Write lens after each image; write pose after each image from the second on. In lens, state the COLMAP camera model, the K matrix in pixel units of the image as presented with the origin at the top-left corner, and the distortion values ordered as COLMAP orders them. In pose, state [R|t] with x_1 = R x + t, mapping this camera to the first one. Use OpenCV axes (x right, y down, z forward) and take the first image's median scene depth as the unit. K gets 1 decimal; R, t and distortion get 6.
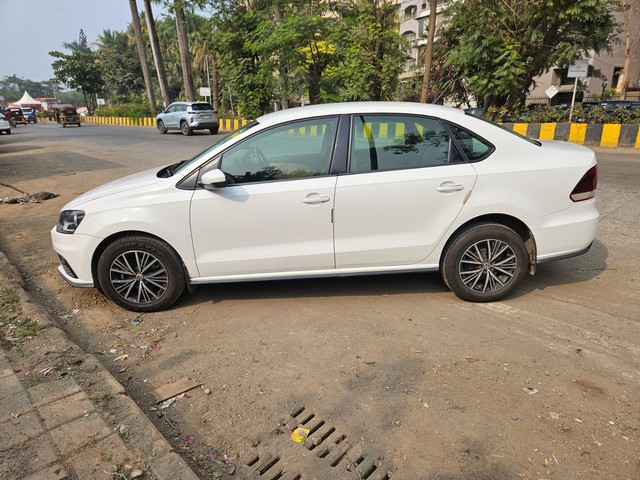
lens RADIAL K [[428.7, 0, 316.3], [0, 428.7, 241.7], [0, 0, 1]] dist [0.069314, -0.056211]
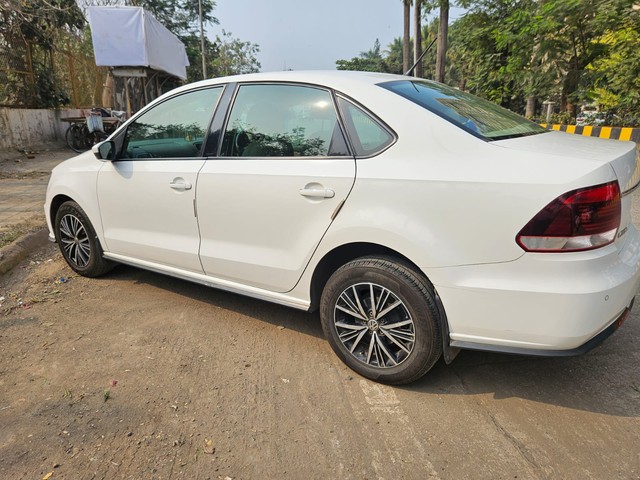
lens RADIAL K [[428.7, 0, 316.3], [0, 428.7, 241.7], [0, 0, 1]] dist [0.069314, -0.056211]
pose [[0.832378, 0.187352, -0.521580, 0.636495], [-0.190660, 0.980486, 0.047923, -0.078189], [0.520380, 0.059554, 0.851856, 0.416135]]
